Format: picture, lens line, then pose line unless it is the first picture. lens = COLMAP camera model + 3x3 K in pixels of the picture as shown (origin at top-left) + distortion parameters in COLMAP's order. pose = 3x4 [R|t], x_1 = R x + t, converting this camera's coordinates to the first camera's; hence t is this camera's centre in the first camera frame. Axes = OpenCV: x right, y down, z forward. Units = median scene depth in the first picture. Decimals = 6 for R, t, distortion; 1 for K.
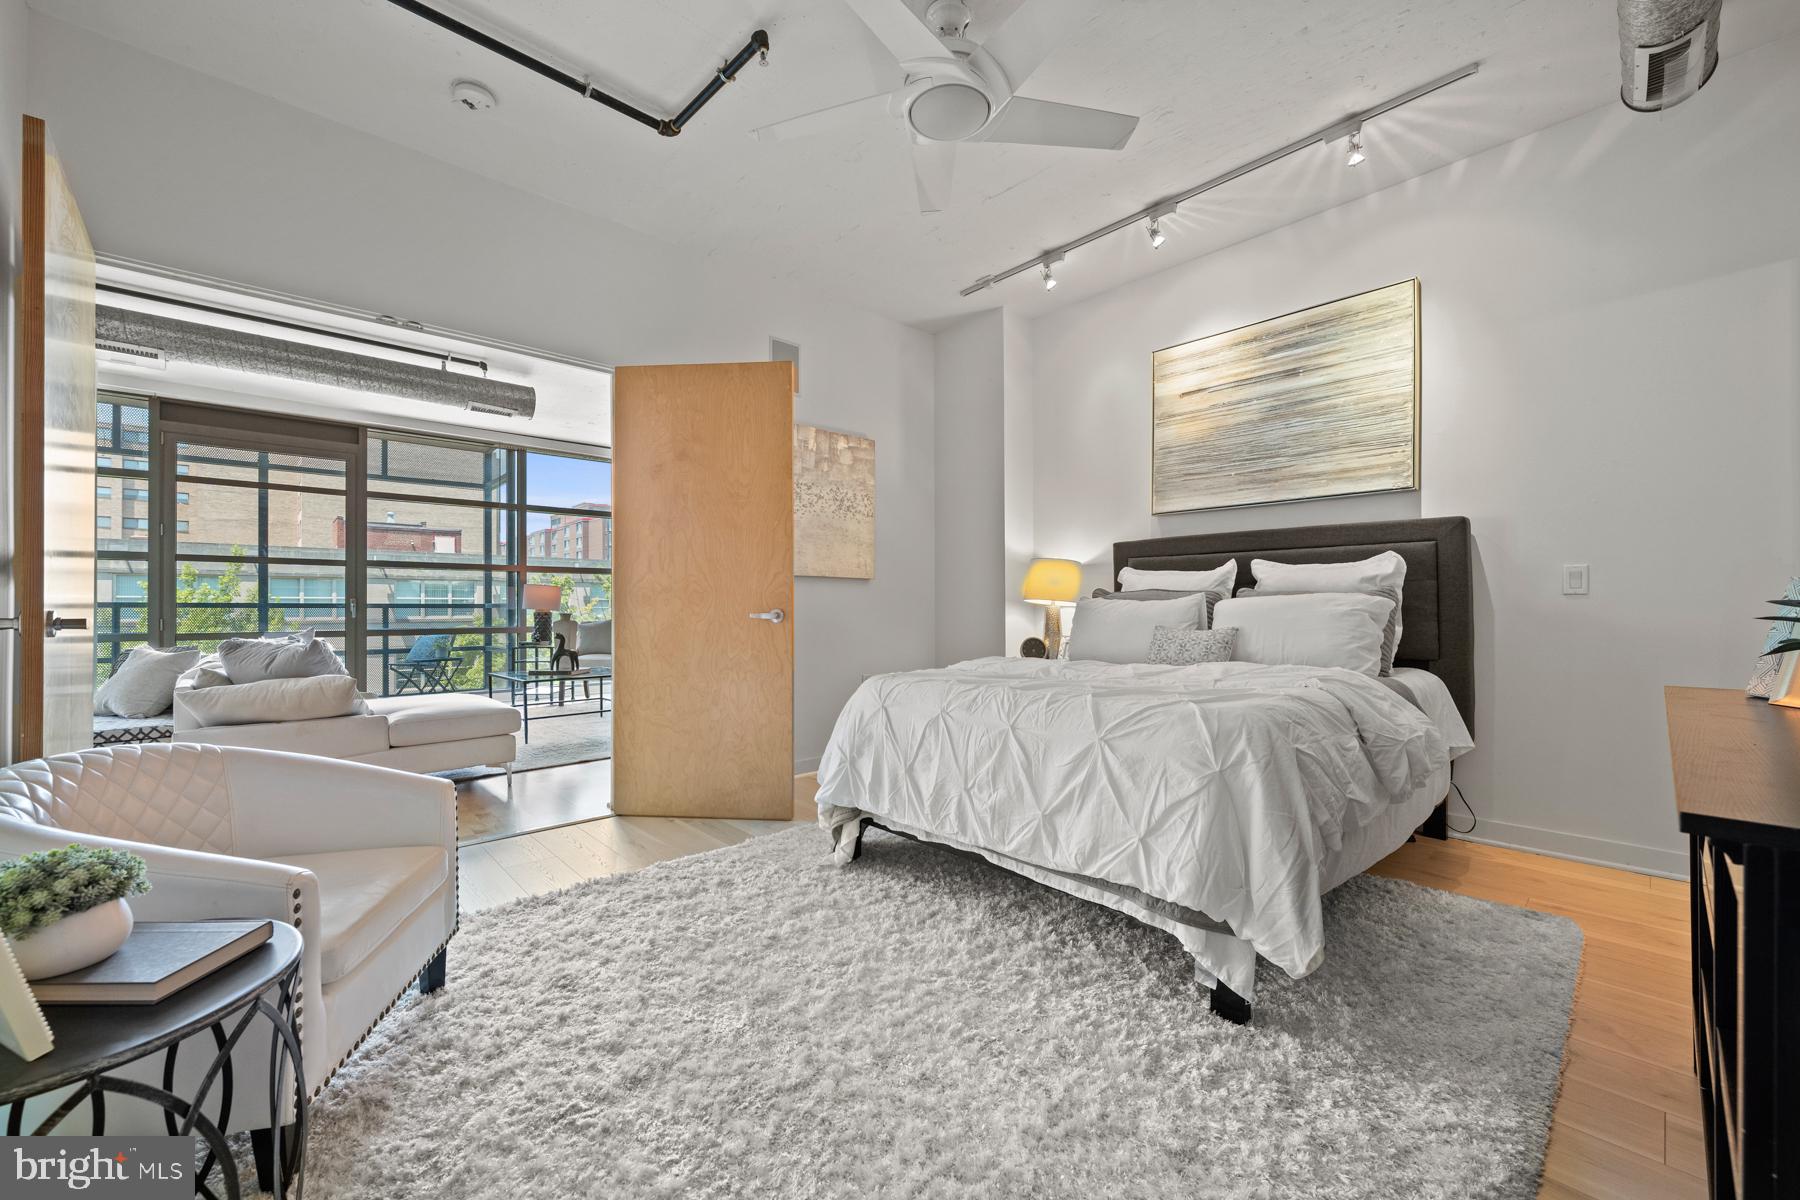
lens RADIAL K [[715.8, 0, 900.0], [0, 715.8, 600.0], [0, 0, 1]] dist [0.007901, 0.000070]
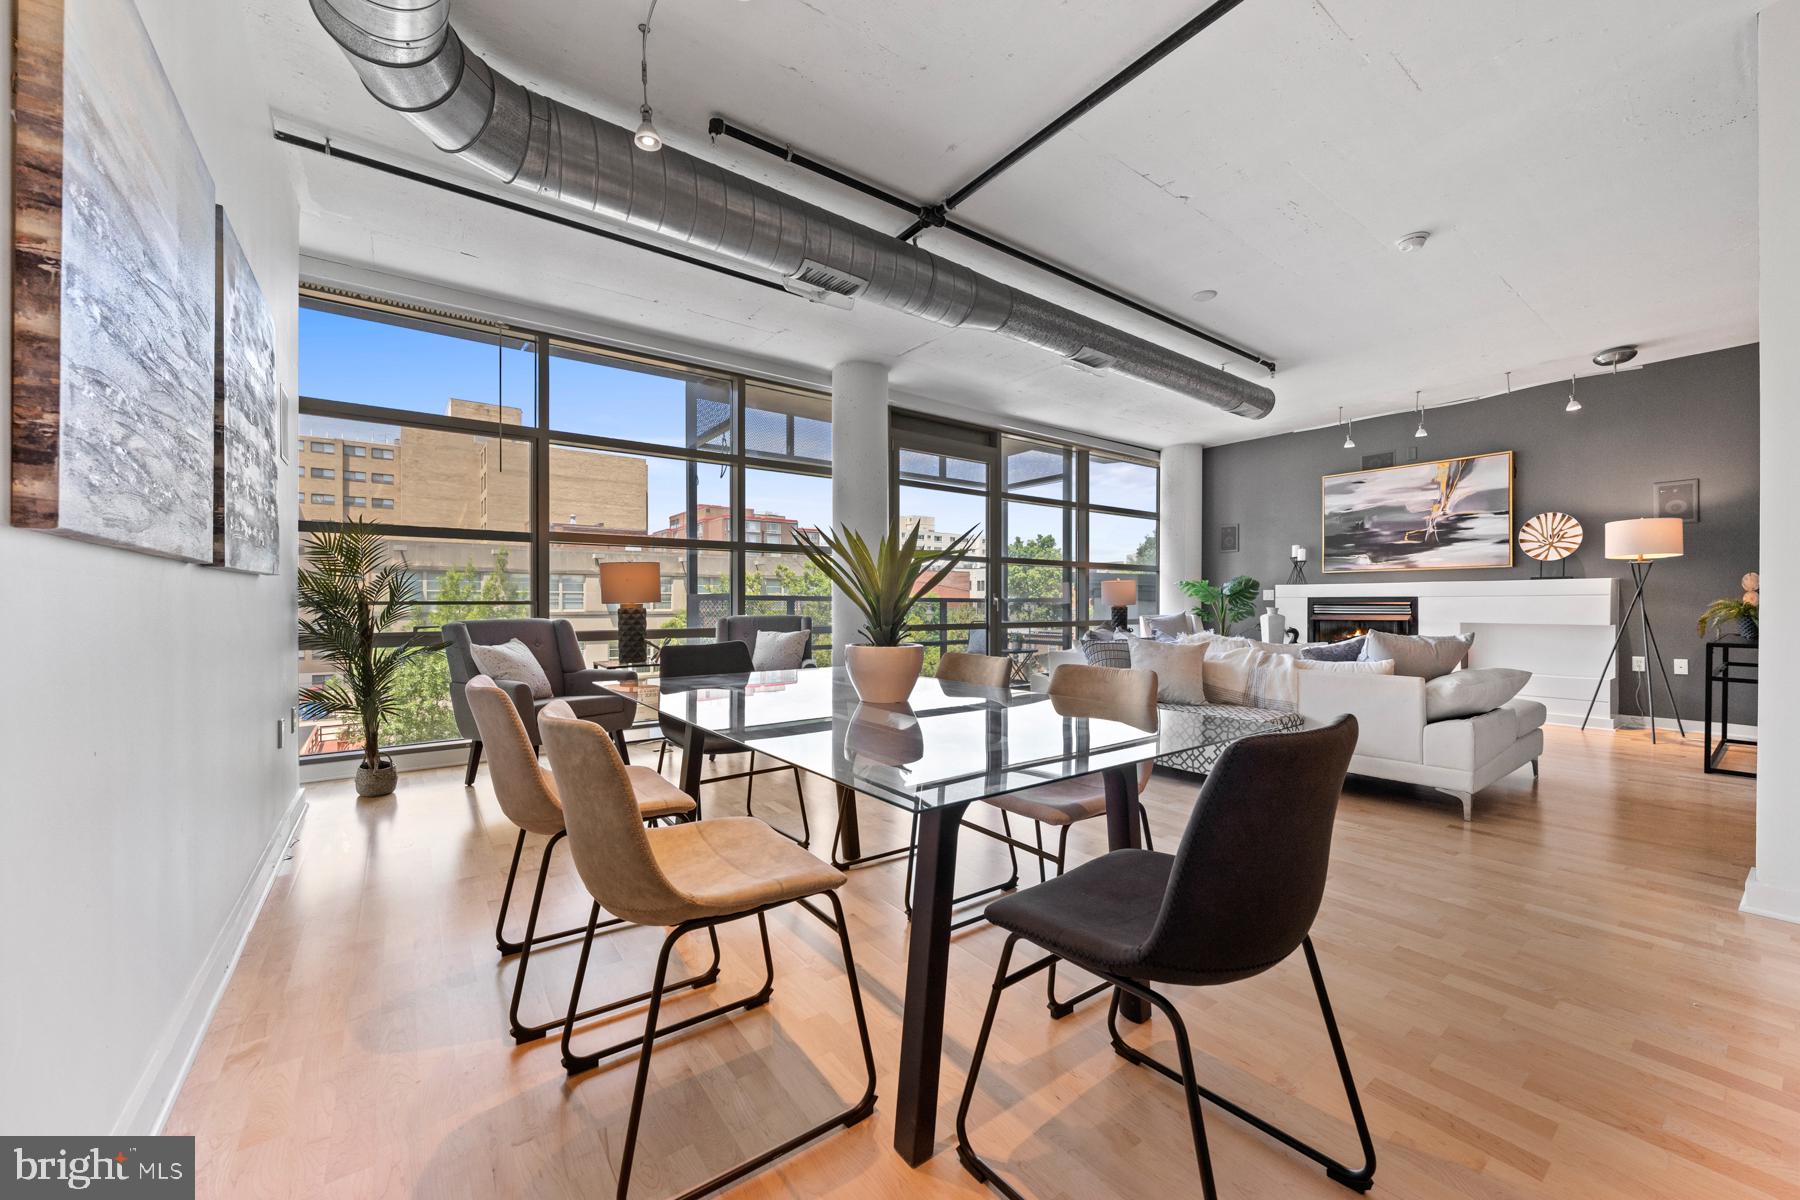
lens RADIAL K [[687.7, 0, 895.1], [0, 687.7, 607.0], [0, 0, 1]] dist [-0.001074, -0.000009]
pose [[0.993210, 0.009495, -0.115943, -1.521346], [-0.007854, 0.999863, 0.014597, 0.017063], [0.116066, -0.013587, 0.993149, -0.092330]]
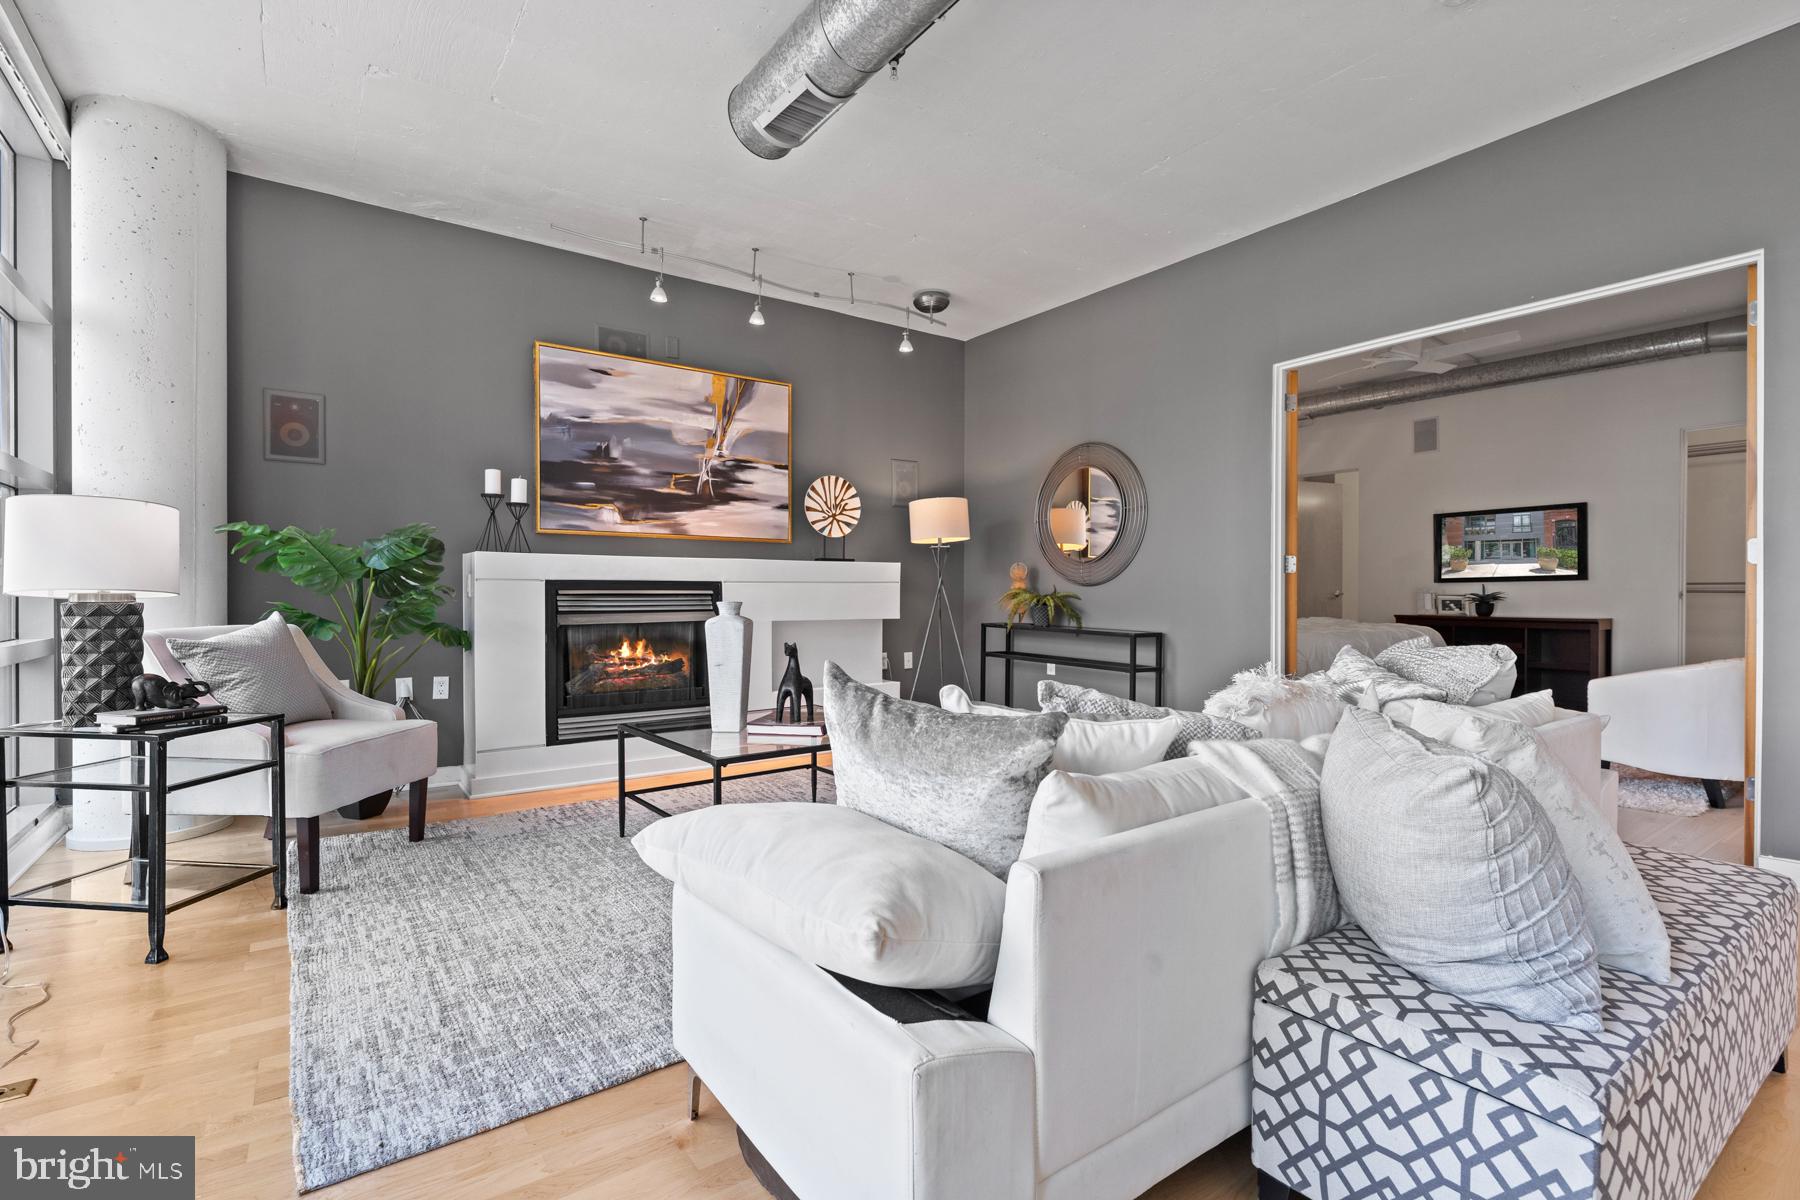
lens RADIAL K [[819.3, 0, 900.0], [0, 819.3, 600.0], [0, 0, 1]] dist [0.001874, 0.000191]
pose [[0.125290, -0.002099, 0.992118, -1.653633], [-0.012138, 0.999920, 0.003648, 0.026935], [-0.992046, -0.012499, 0.125255, 1.391822]]
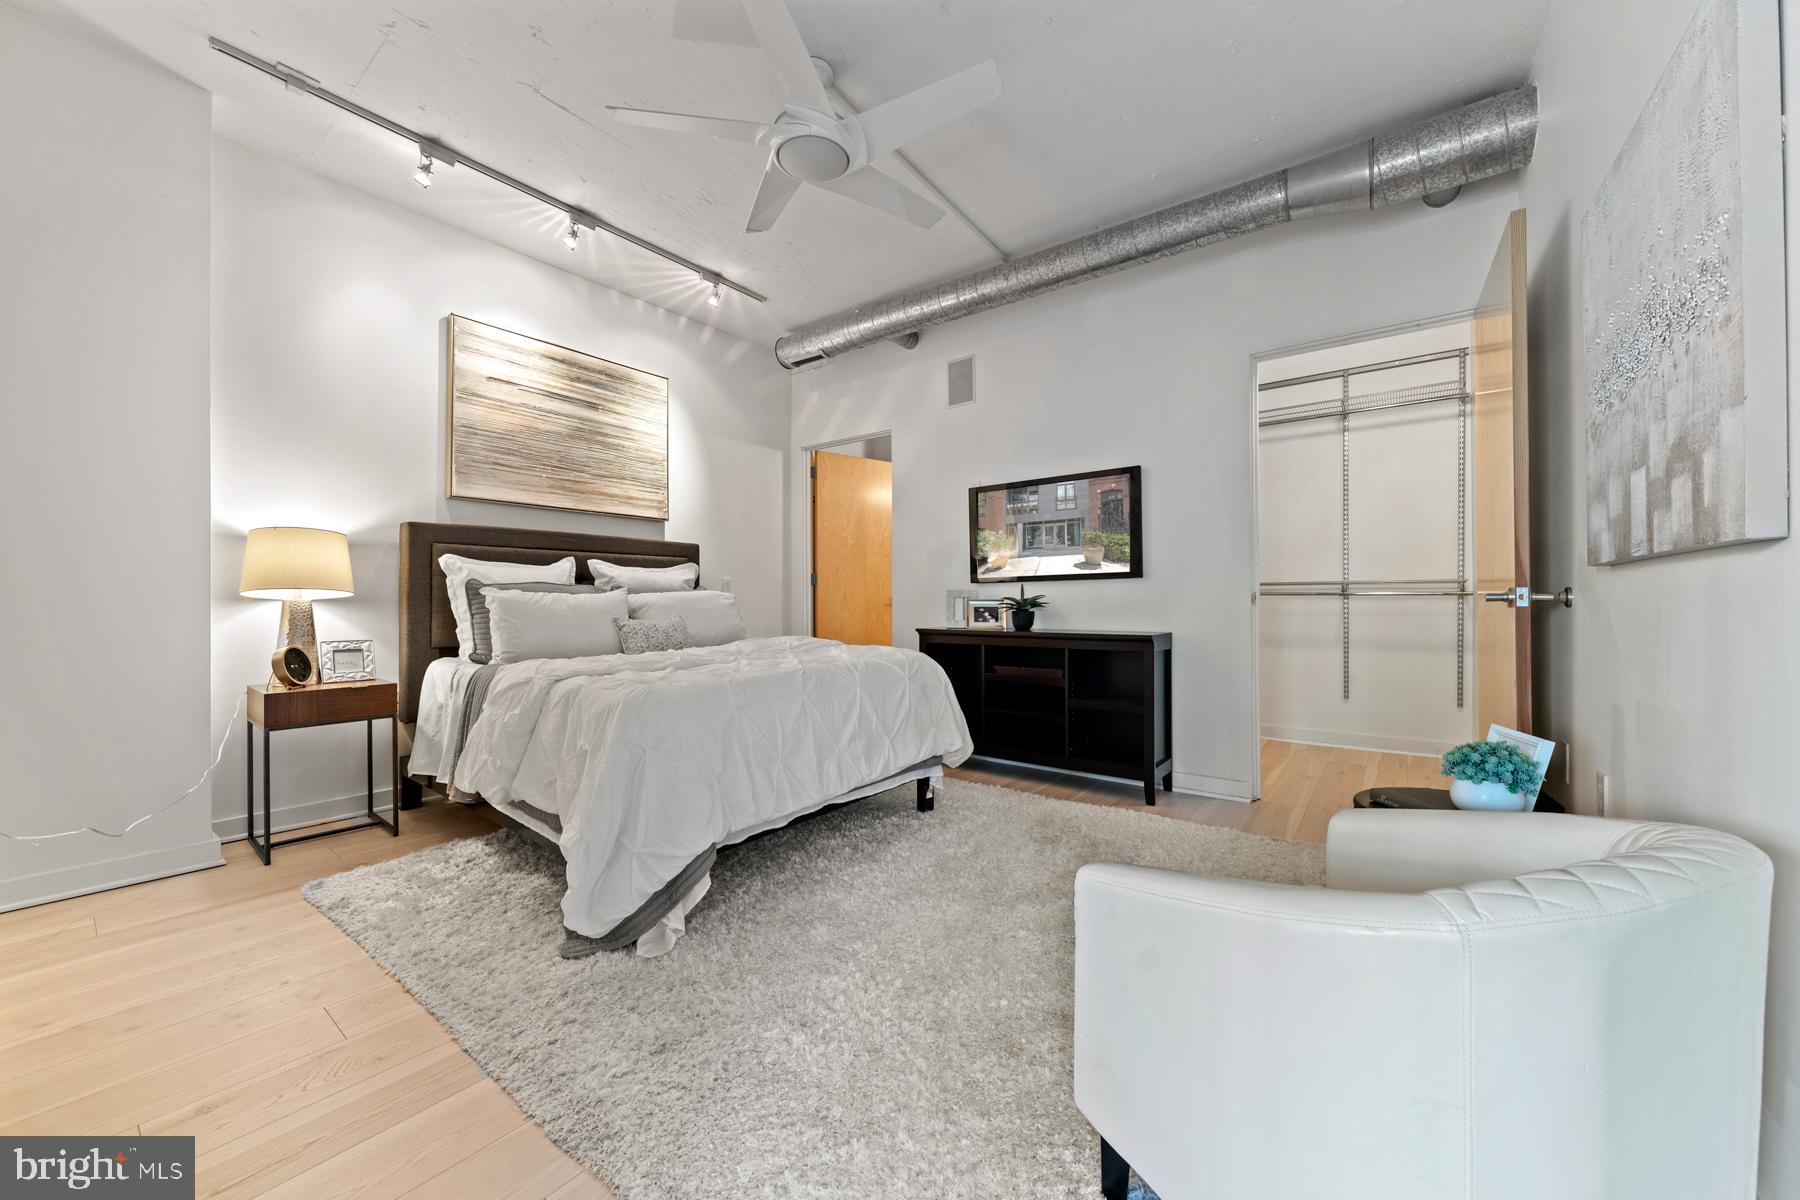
lens RADIAL K [[651.7, 0, 900.0], [0, 651.7, 600.0], [0, 0, 1]] dist [0.001503, 0.000073]
pose [[-0.173544, 0.001639, 0.984825, -0.612707], [-0.005687, 0.999980, -0.002666, 0.009514], [-0.984810, -0.006064, -0.173532, 0.668978]]
